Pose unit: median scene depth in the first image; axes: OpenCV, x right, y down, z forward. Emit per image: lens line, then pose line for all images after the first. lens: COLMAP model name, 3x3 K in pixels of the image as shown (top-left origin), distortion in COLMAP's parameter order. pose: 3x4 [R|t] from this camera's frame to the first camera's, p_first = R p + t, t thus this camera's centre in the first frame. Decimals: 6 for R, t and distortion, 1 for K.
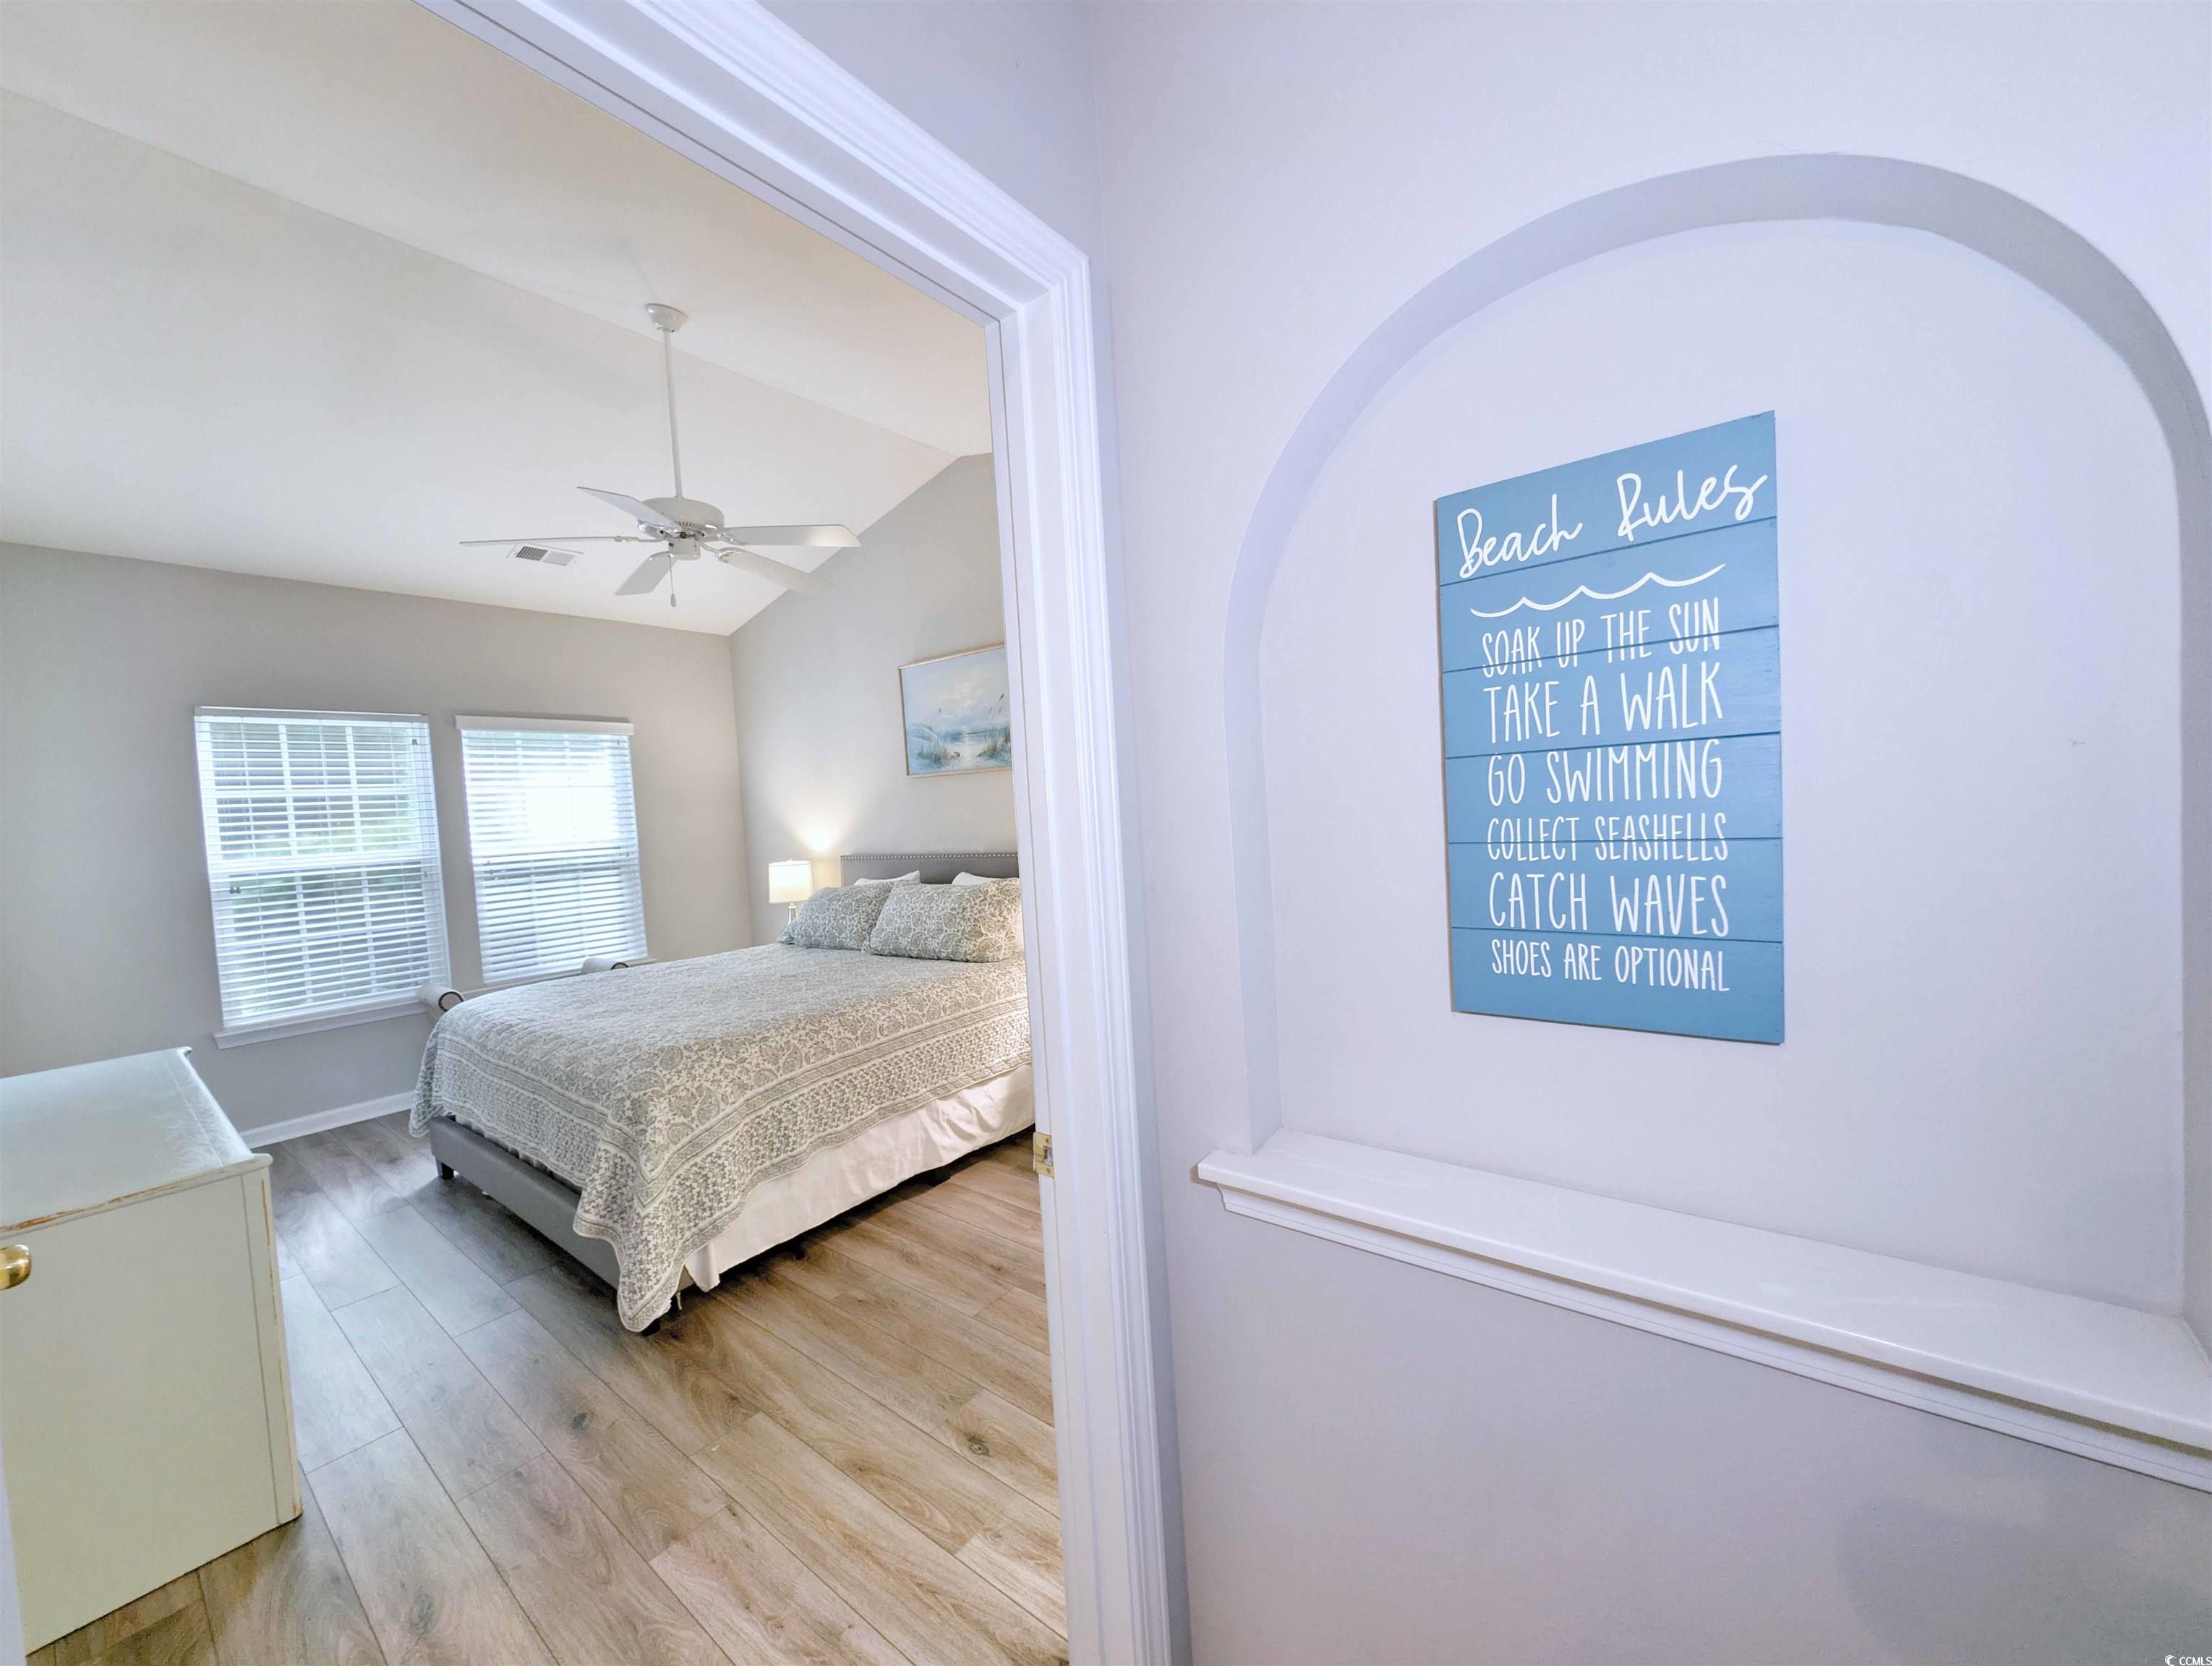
lens RADIAL K [[833.9, 0, 1094.0], [0, 833.9, 839.6], [0, 0, 1]] dist [0.022917, -0.011097]
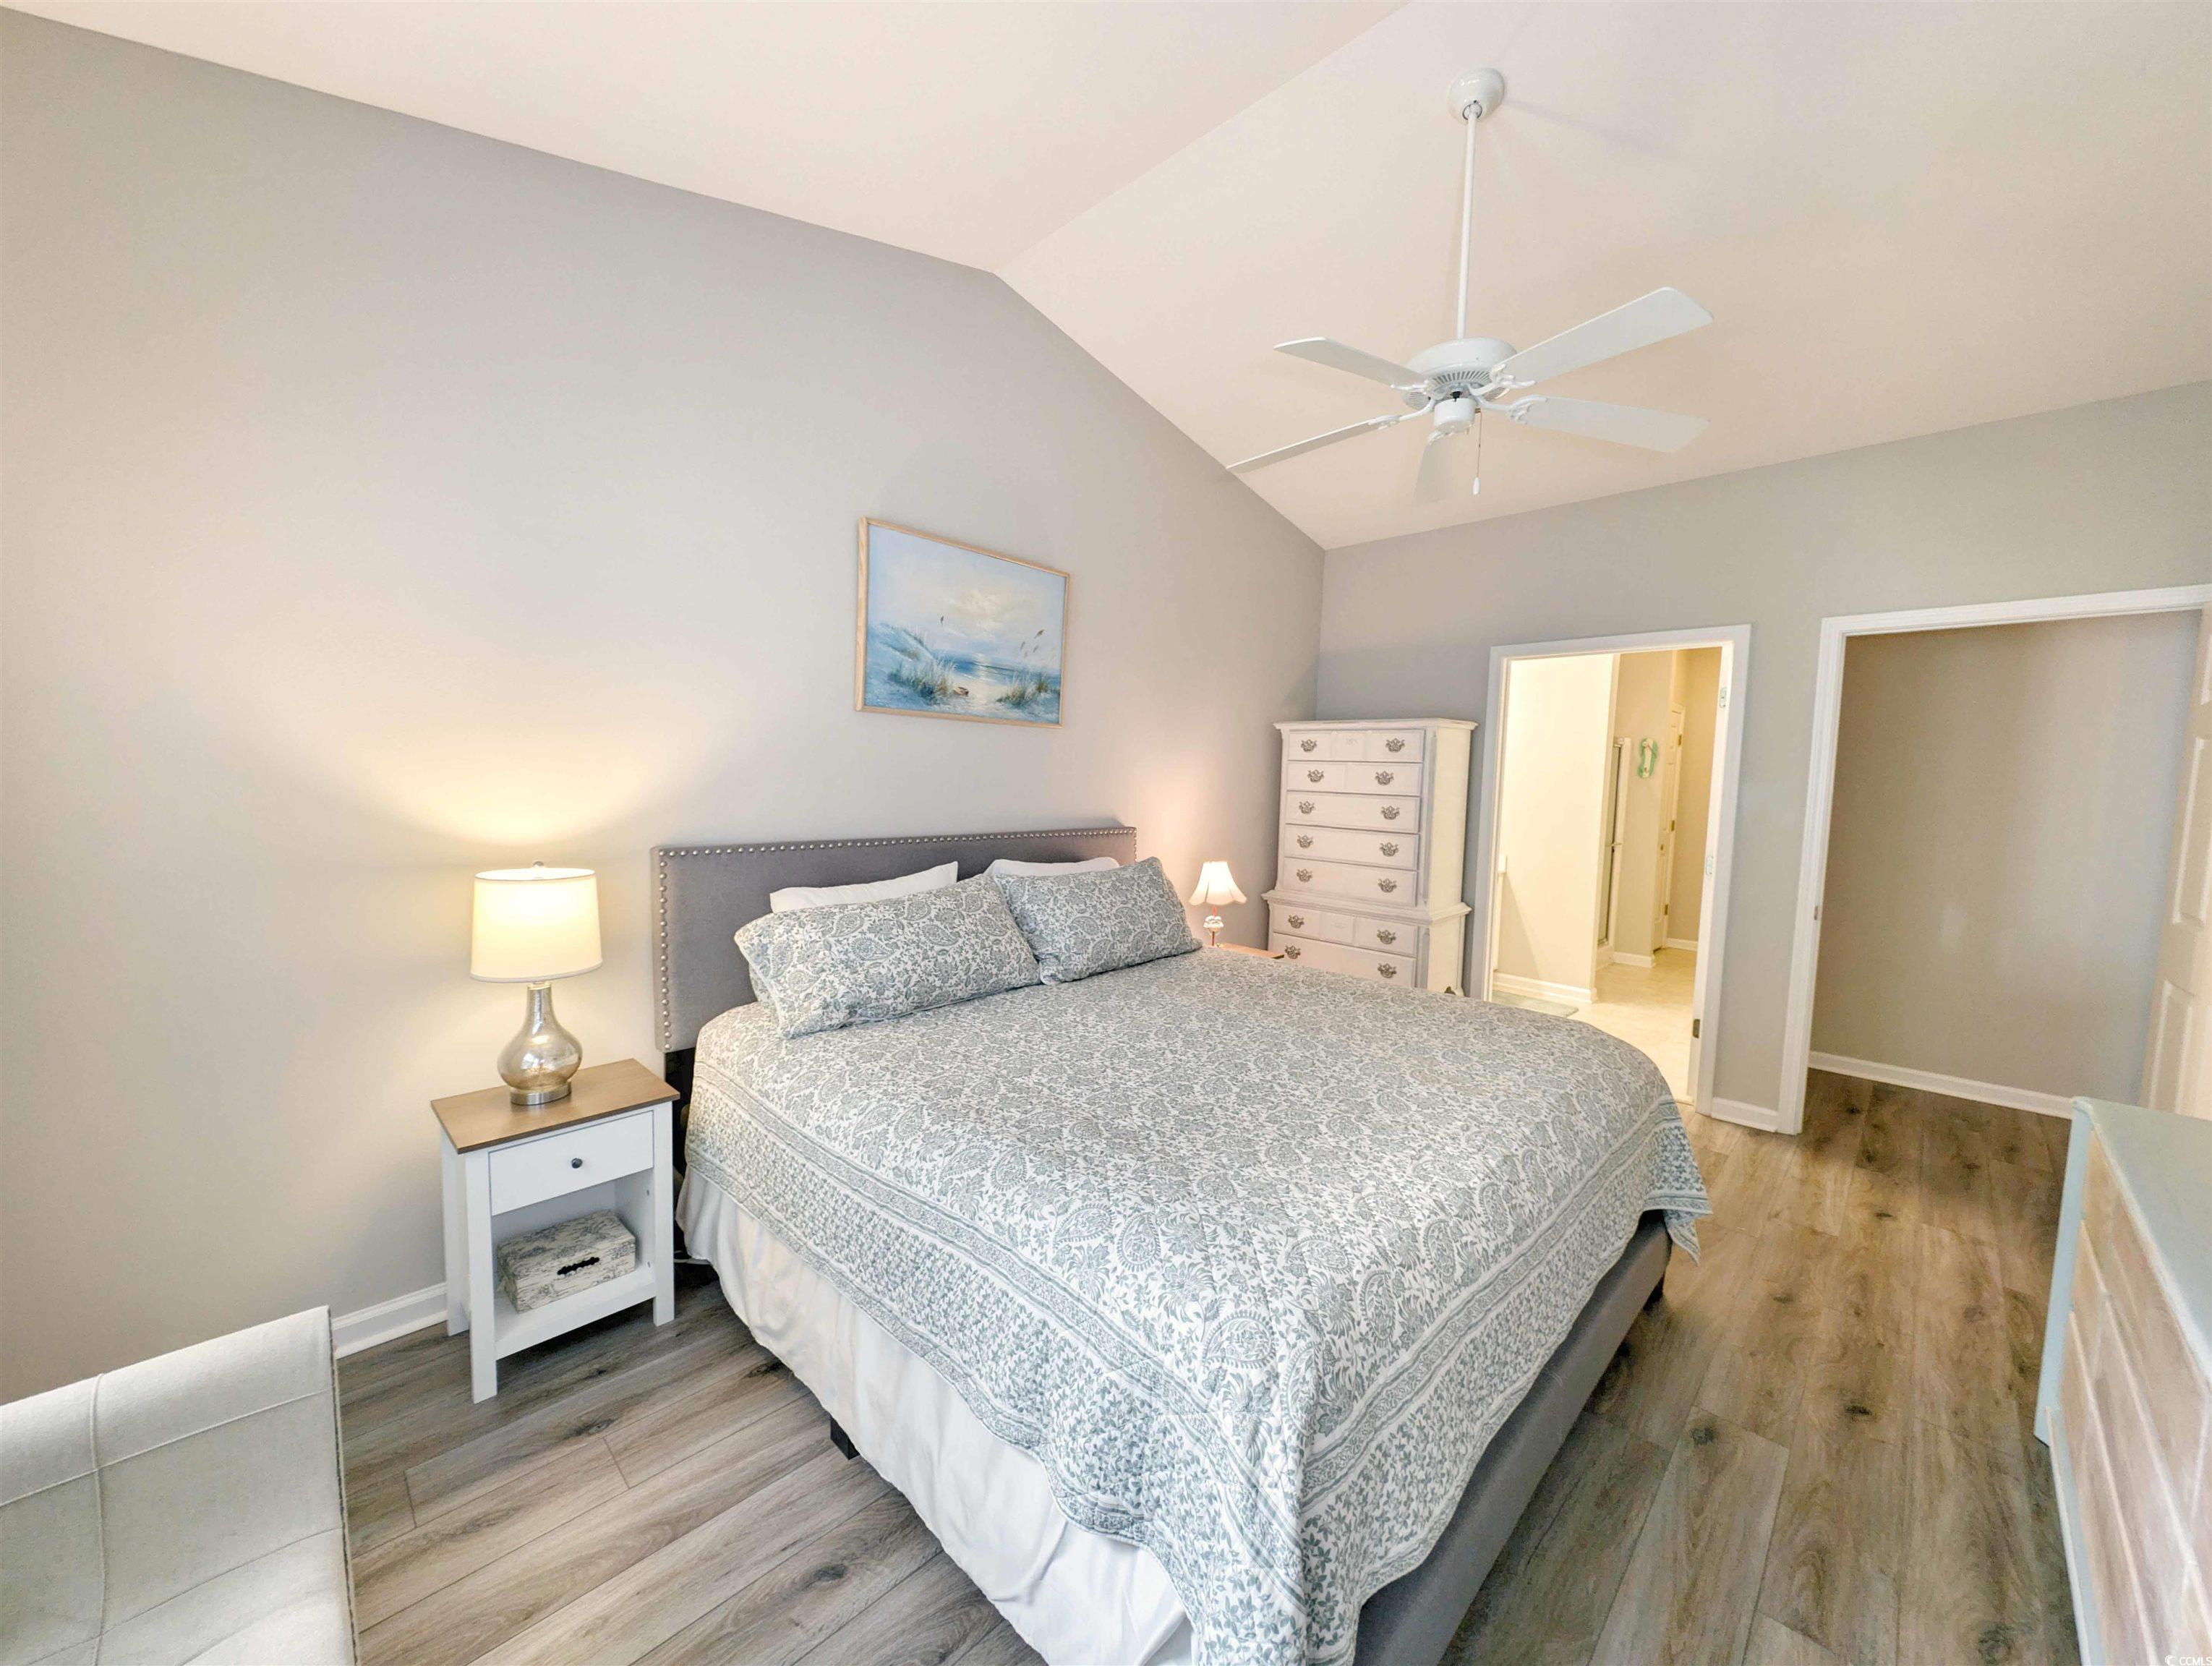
lens RADIAL K [[833.9, 0, 1094.0], [0, 833.9, 839.6], [0, 0, 1]] dist [0.022917, -0.011097]
pose [[0.114363, -0.020820, 0.993221, -1.087981], [0.009183, 0.999760, 0.019900, 0.010403], [-0.993397, 0.006845, 0.114527, 1.052368]]
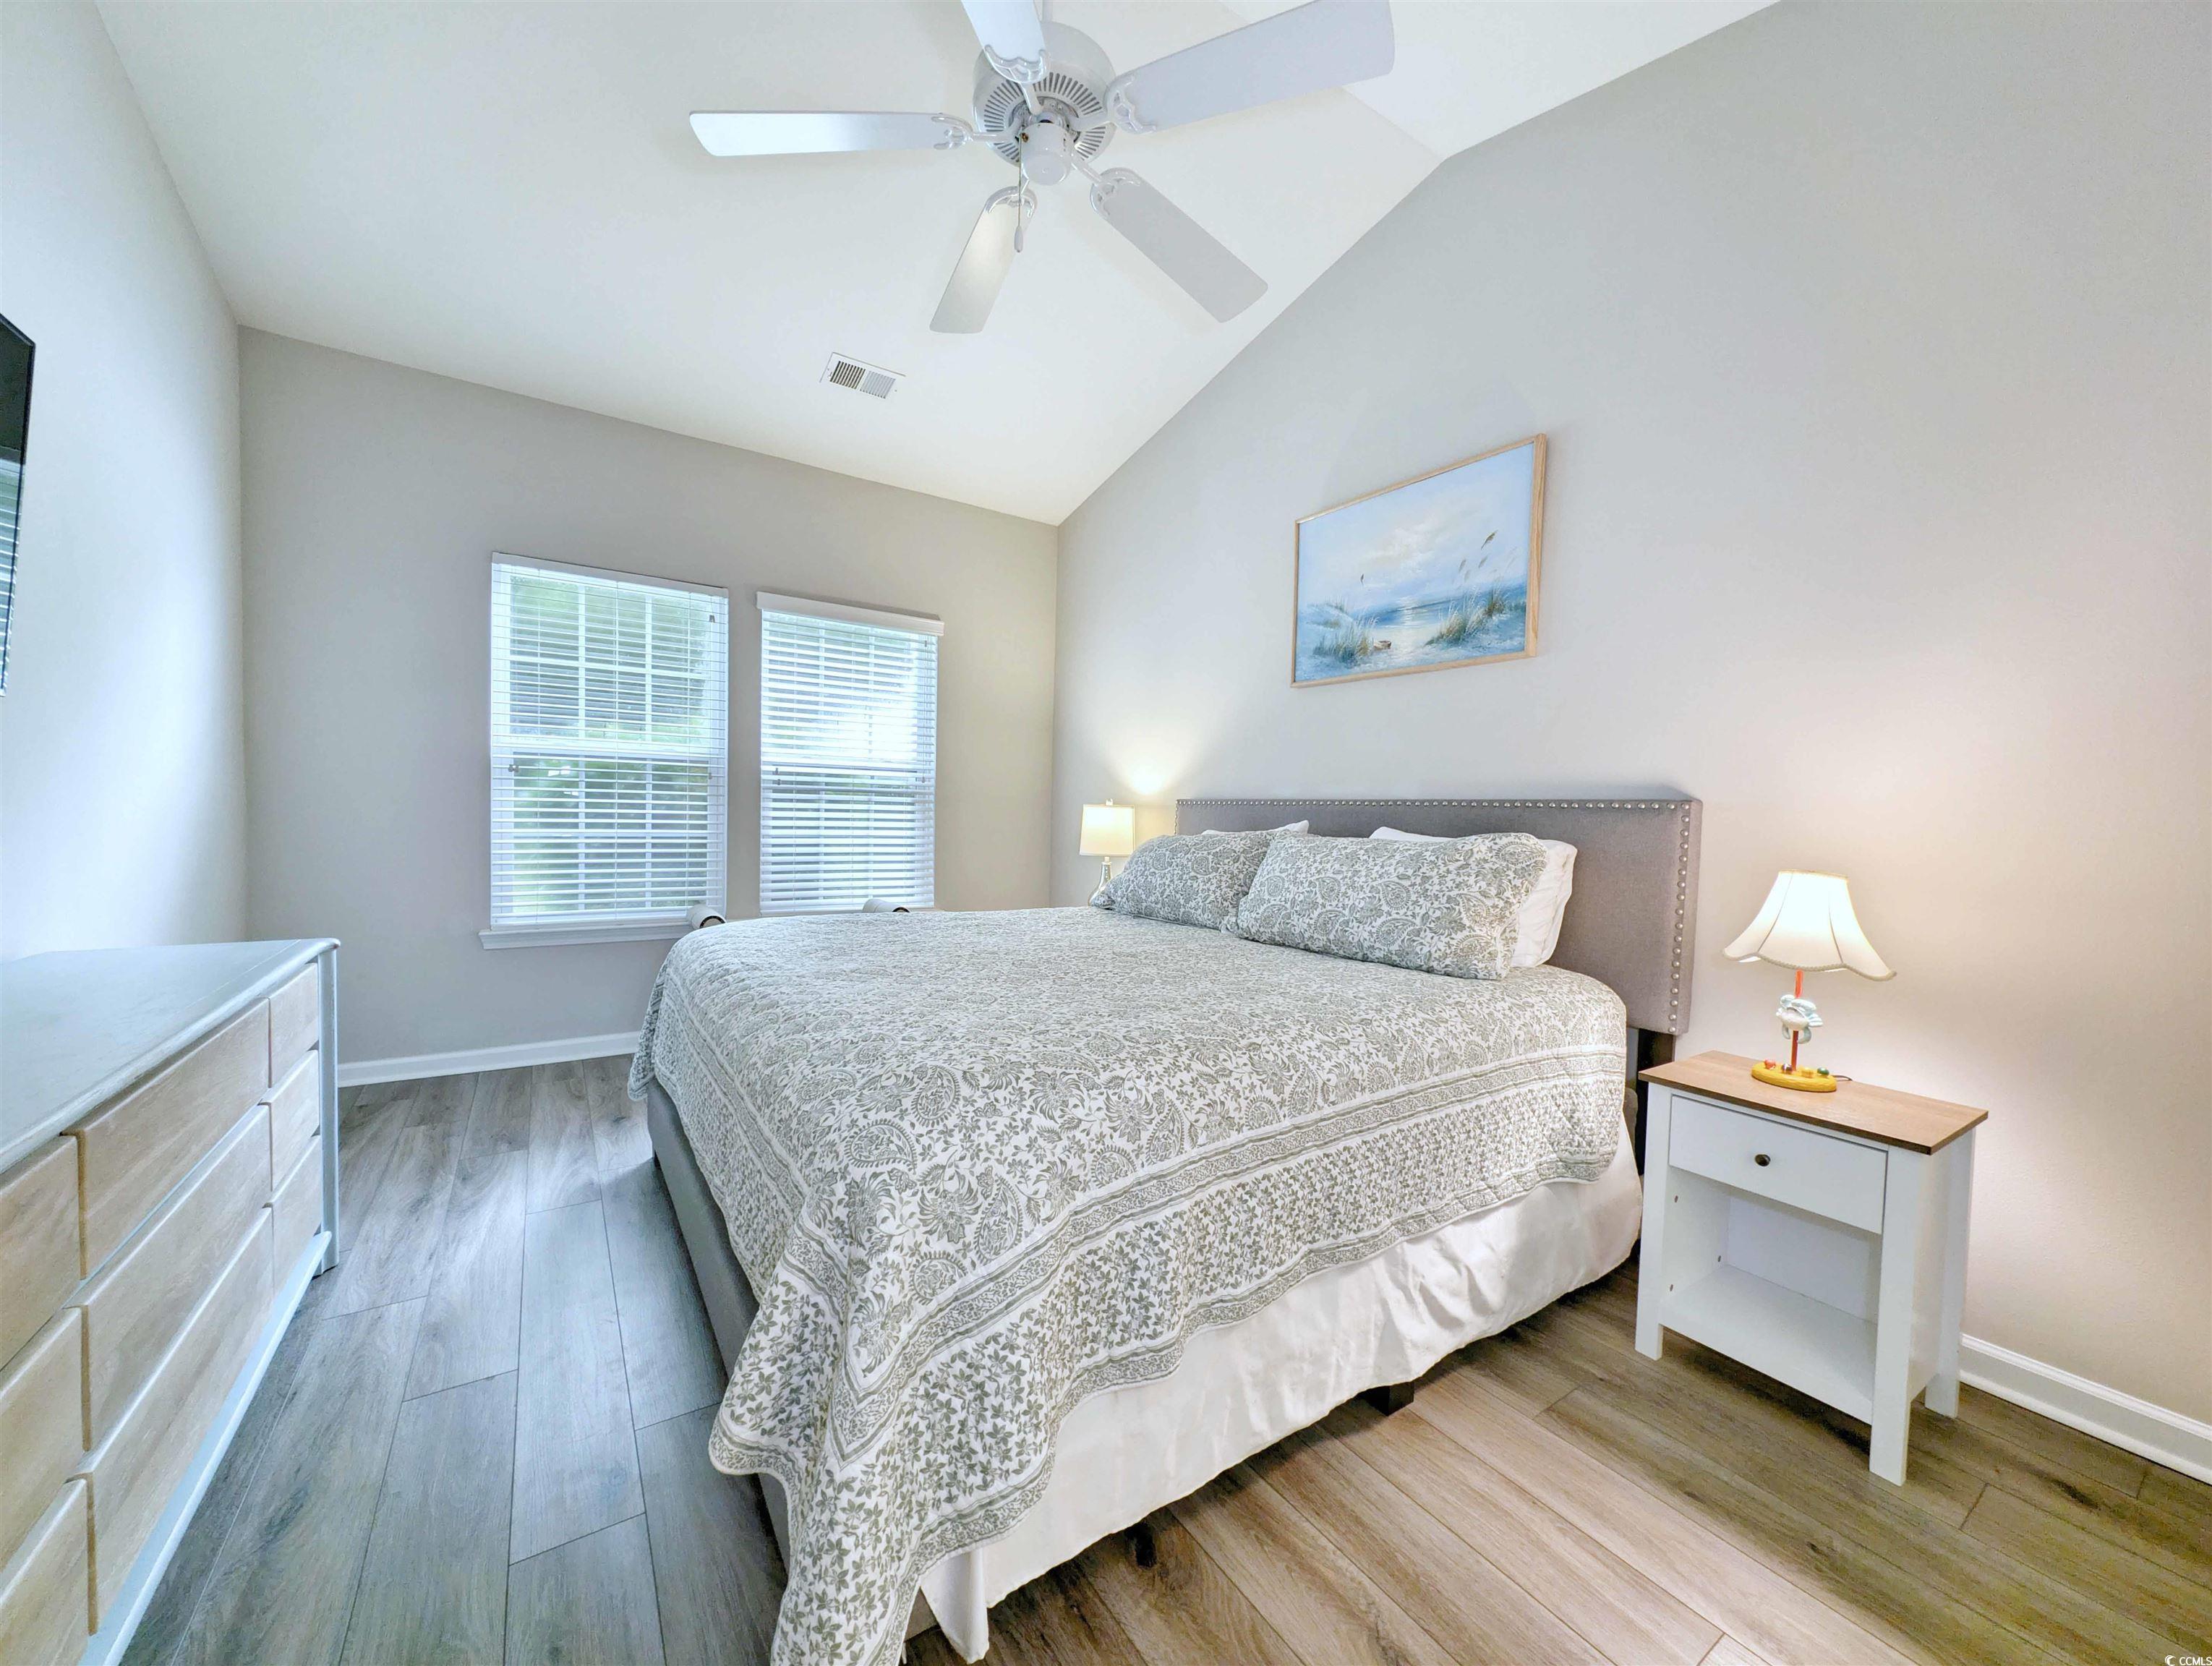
lens RADIAL K [[833.9, 0, 1094.0], [0, 833.9, 839.6], [0, 0, 1]] dist [0.022917, -0.011097]
pose [[0.945256, 0.092743, -0.312875, -0.207813], [-0.092607, 0.995585, 0.015330, 0.073958], [0.312915, 0.014484, 0.949671, 0.420375]]
